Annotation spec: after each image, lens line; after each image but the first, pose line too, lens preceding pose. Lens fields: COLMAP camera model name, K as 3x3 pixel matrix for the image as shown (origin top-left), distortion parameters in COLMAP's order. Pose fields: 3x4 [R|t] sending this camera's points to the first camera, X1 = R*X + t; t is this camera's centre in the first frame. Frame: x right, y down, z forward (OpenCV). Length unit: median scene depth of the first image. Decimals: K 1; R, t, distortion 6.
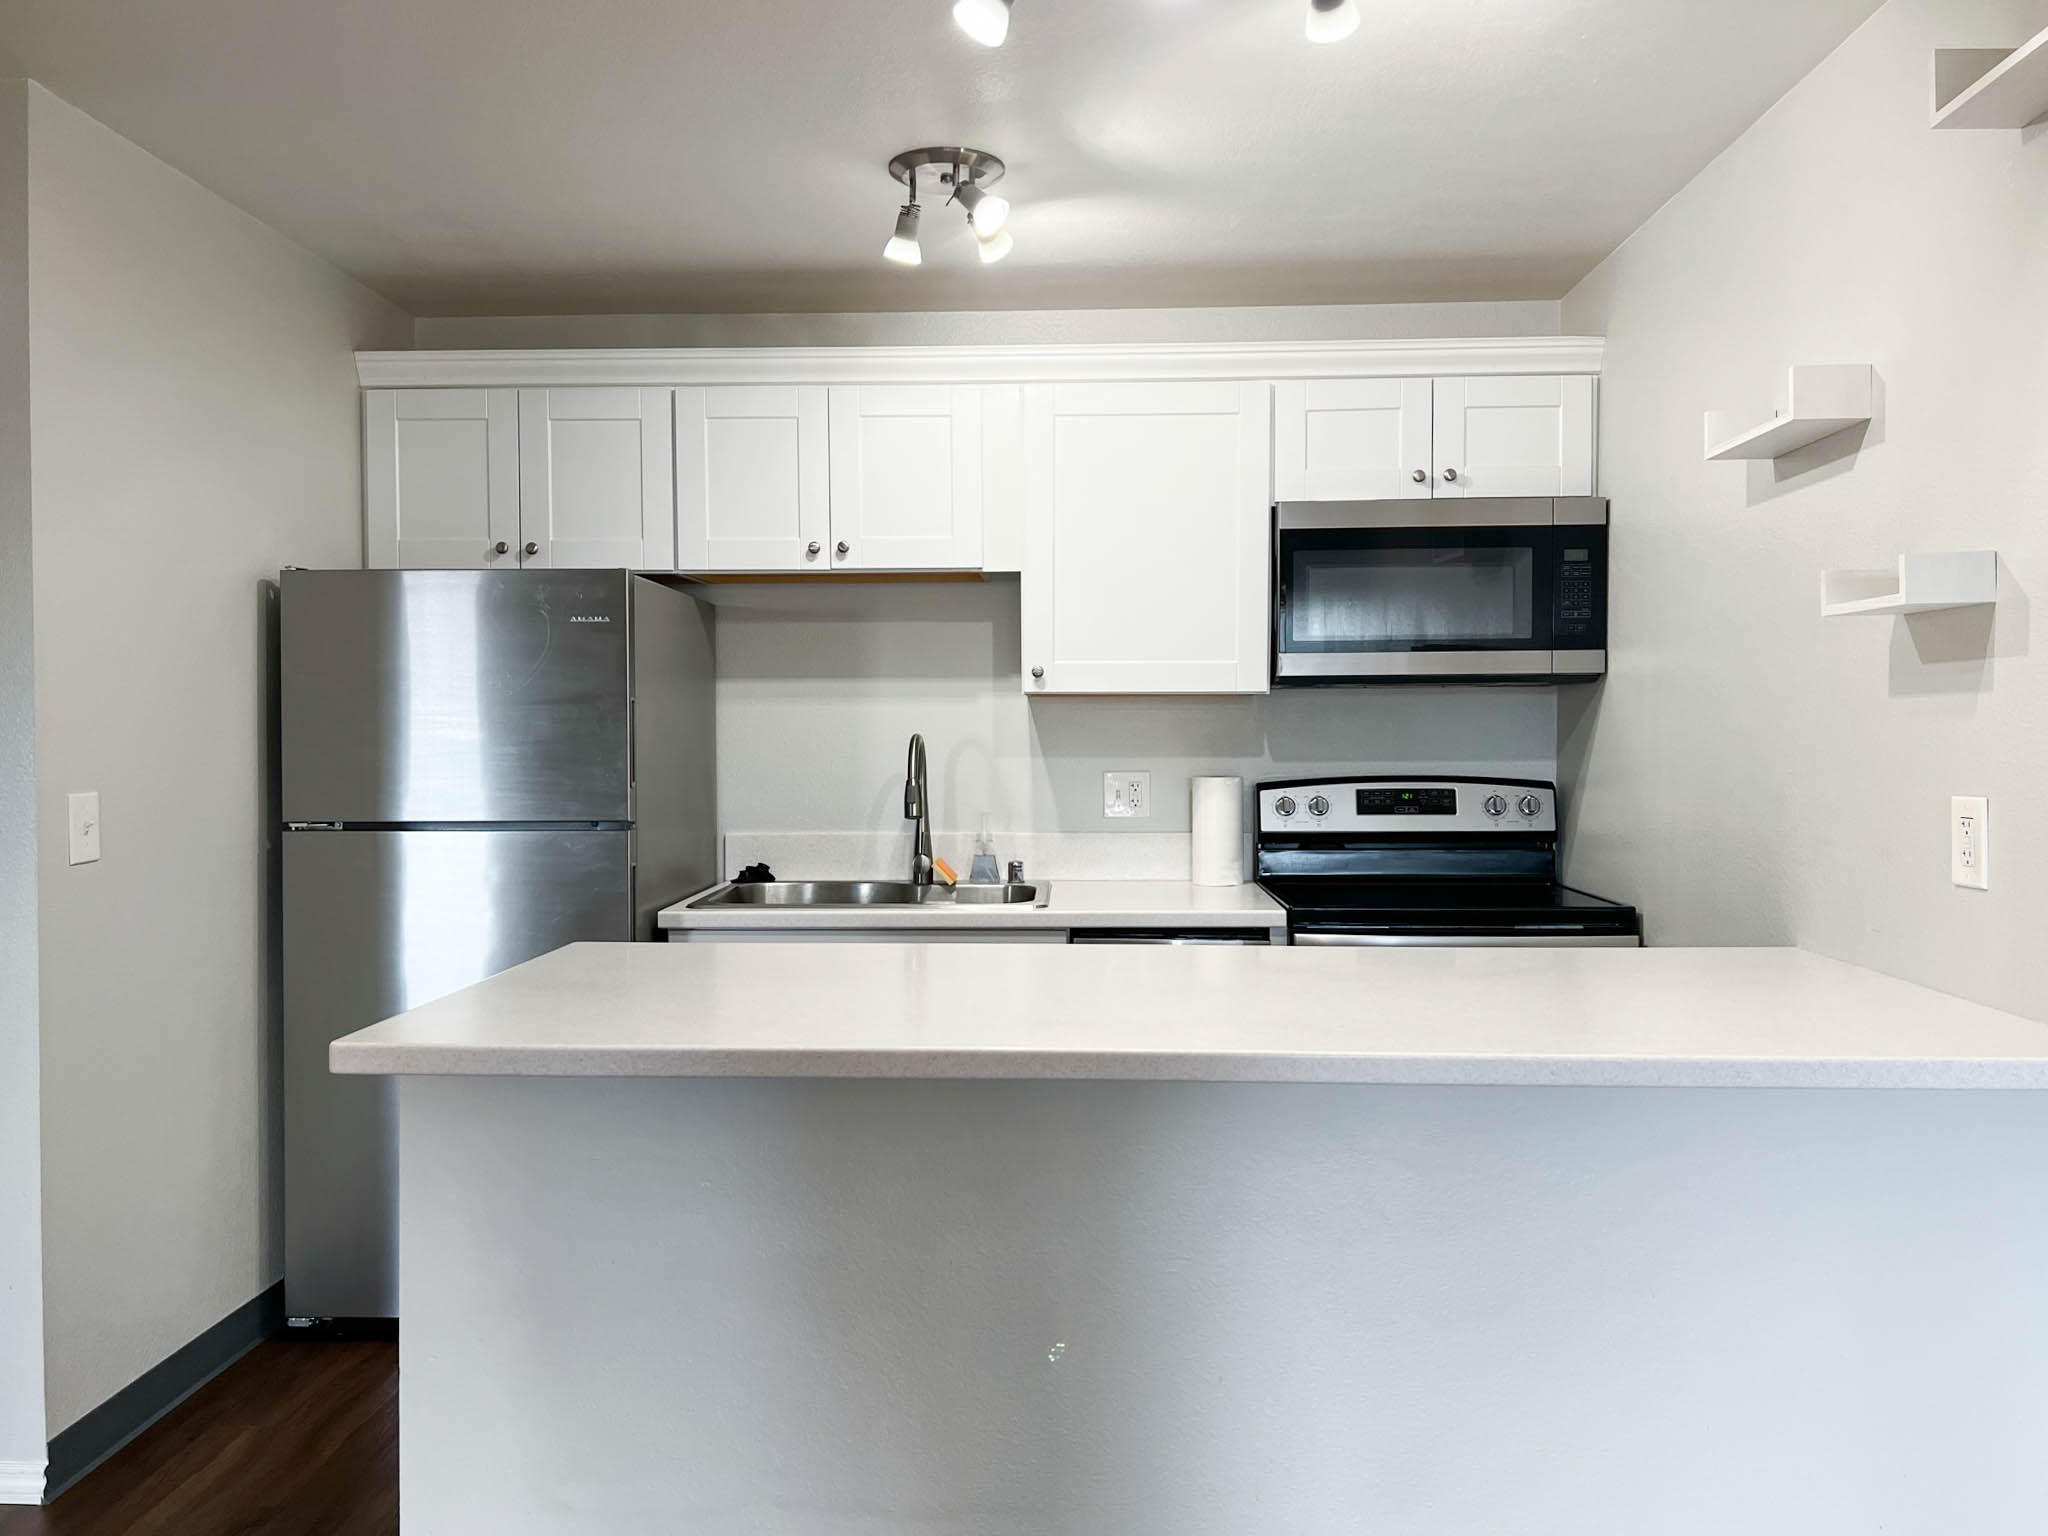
lens RADIAL K [[1516.6, 0, 1011.2], [0, 1516.6, 766.7], [0, 0, 1]] dist [0.083794, -0.101683]
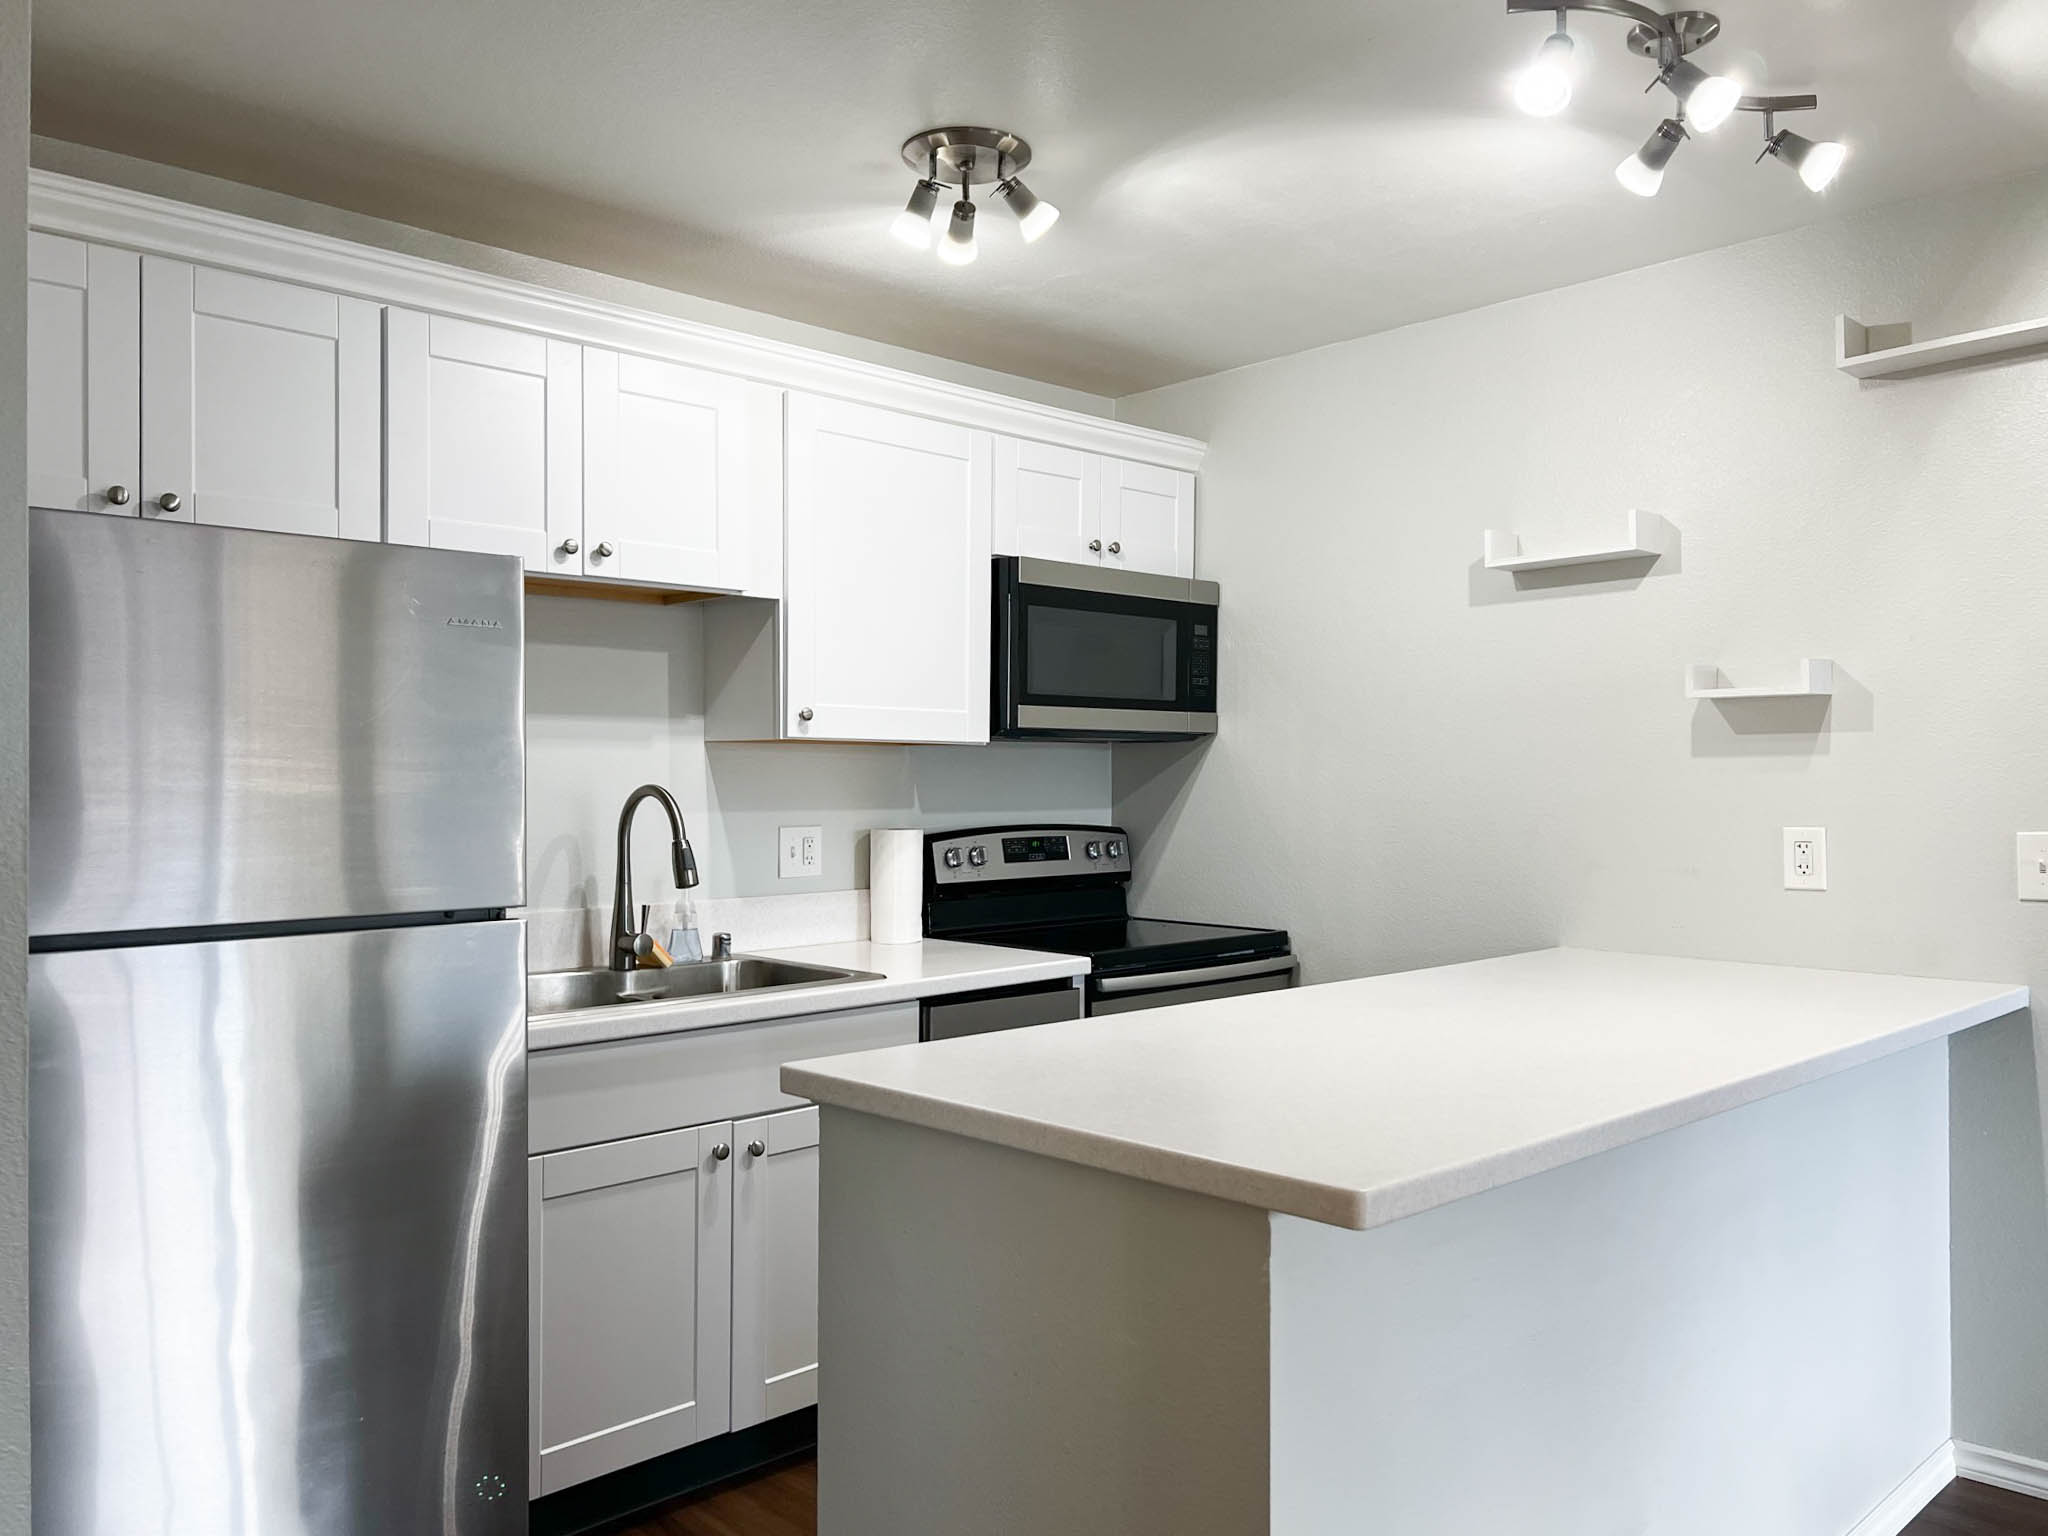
lens RADIAL K [[1516.6, 0, 1011.2], [0, 1516.6, 766.7], [0, 0, 1]] dist [0.083794, -0.101683]
pose [[0.703310, 0.007887, 0.710839, -0.510206], [0.017009, 0.999465, -0.027919, -0.005118], [-0.710680, 0.031726, 0.702800, 0.280691]]
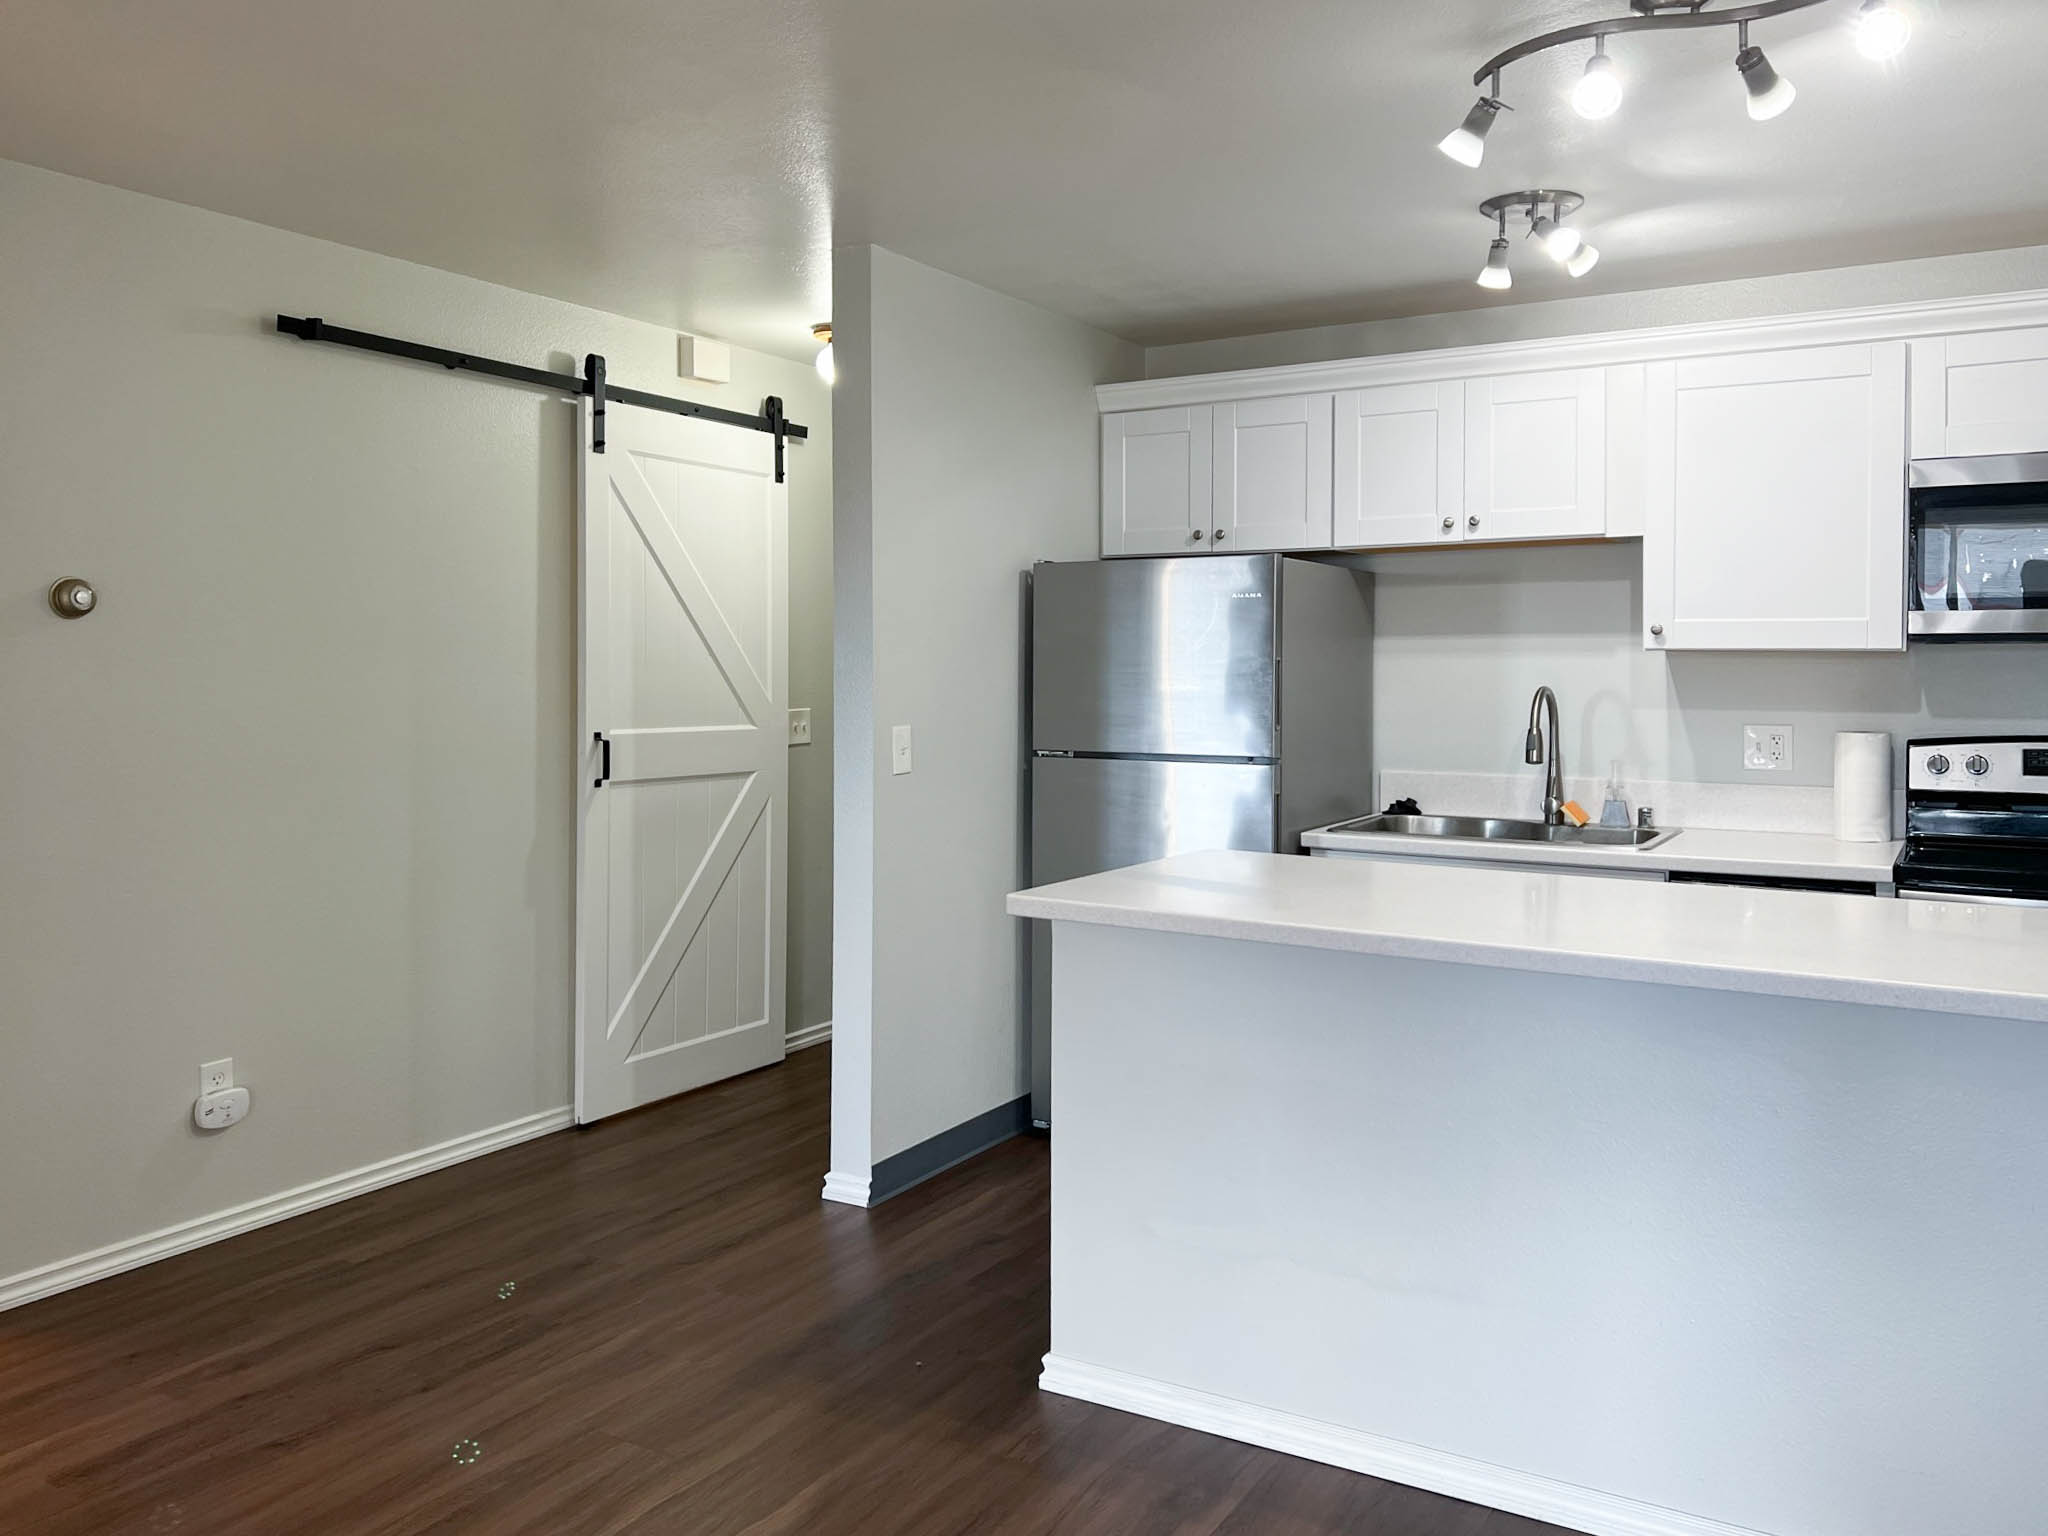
lens RADIAL K [[1598.8, 0, 1024.0], [0, 1598.8, 701.6], [0, 0, 1]] dist [0.002001, -0.000704]
pose [[0.873134, 0.015280, -0.487240, 0.172112], [-0.014419, 0.999881, 0.005517, -0.011745], [0.487266, 0.002208, 0.873251, -0.192155]]
